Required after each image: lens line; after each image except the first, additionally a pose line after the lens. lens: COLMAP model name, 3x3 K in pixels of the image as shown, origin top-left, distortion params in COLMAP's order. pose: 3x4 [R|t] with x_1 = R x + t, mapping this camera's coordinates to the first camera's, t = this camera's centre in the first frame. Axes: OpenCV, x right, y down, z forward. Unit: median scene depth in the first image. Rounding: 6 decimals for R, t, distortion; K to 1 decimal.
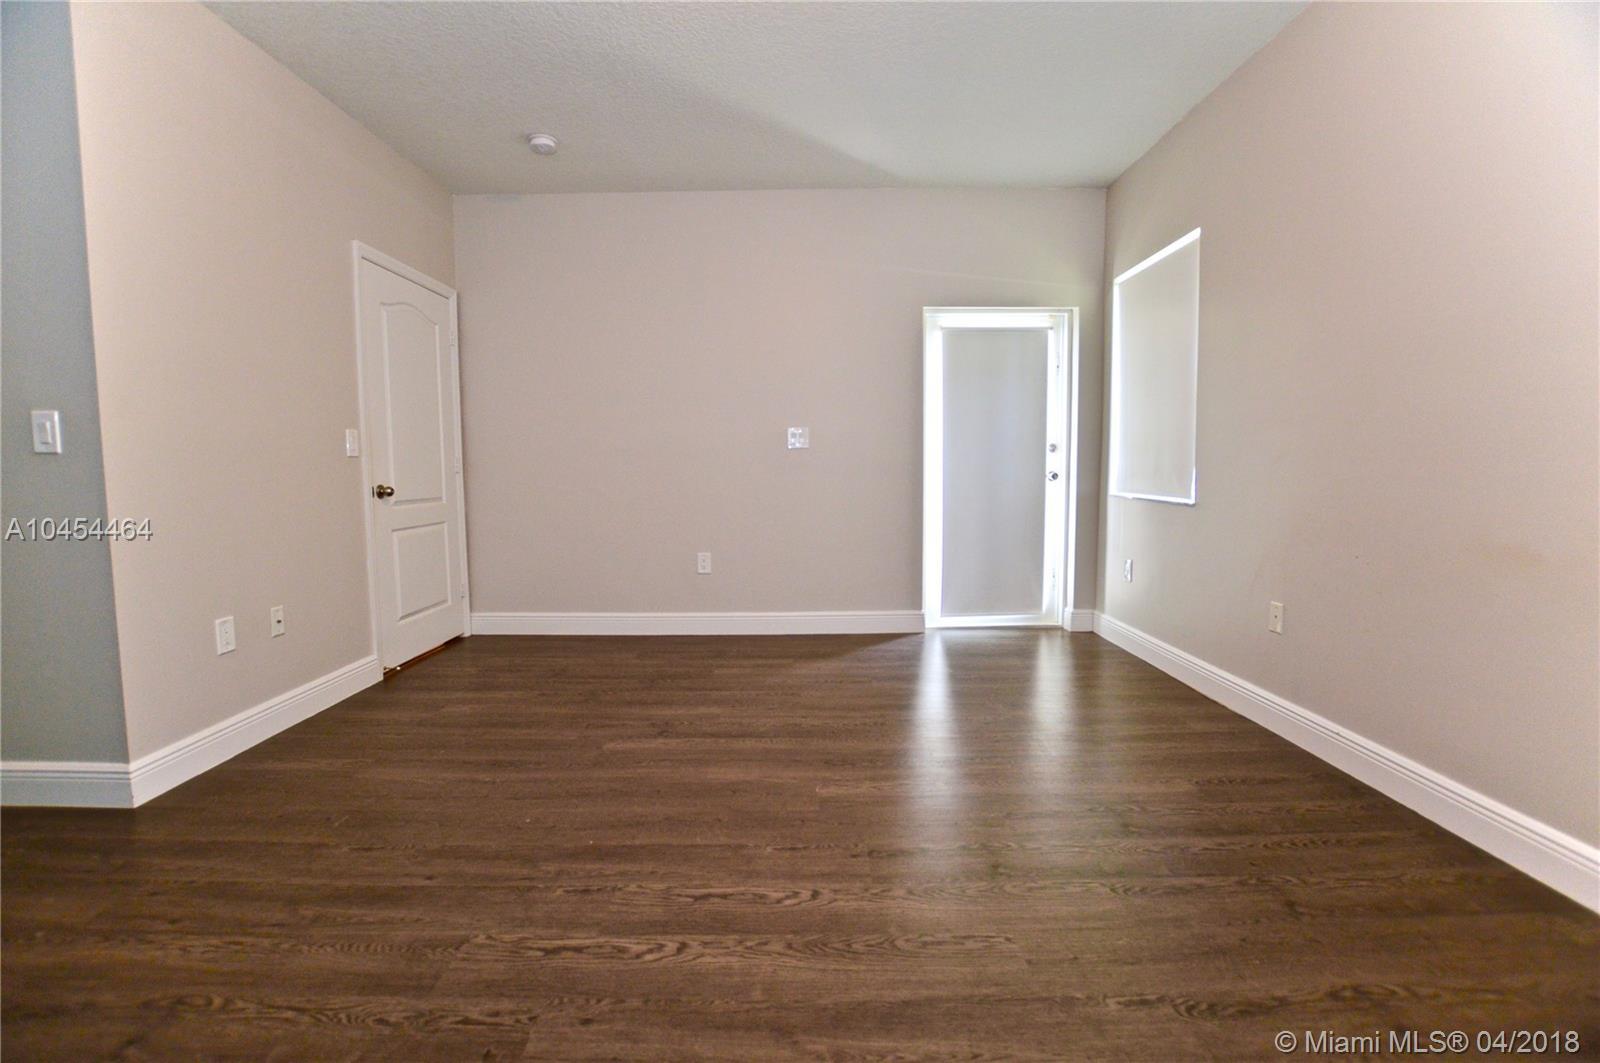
lens RADIAL K [[714.0, 0, 799.2], [0, 714.0, 527.1], [0, 0, 1]] dist [-0.033217, 0.002907]
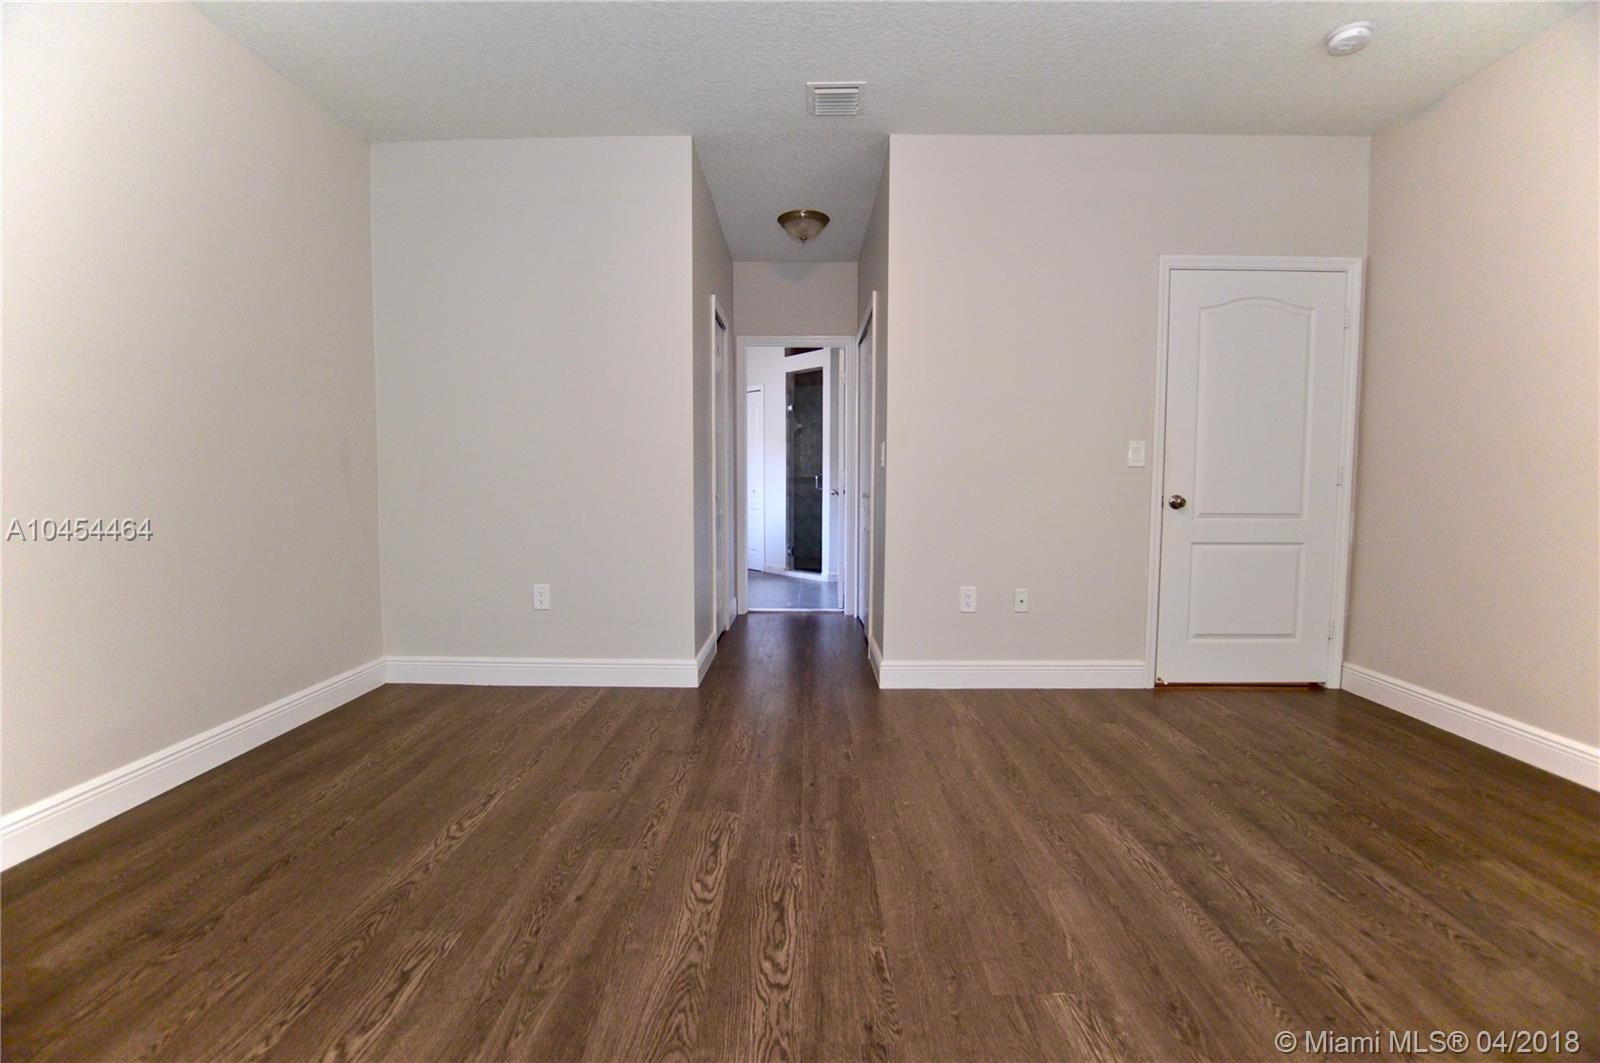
lens RADIAL K [[714.0, 0, 801.8], [0, 714.0, 534.6], [0, 0, 1]] dist [-0.033217, 0.002907]
pose [[-0.015639, 0.082048, -0.996506, 0.557044], [-0.085899, 0.992833, 0.083094, -0.058643], [0.996181, 0.086898, -0.008479, 0.677124]]
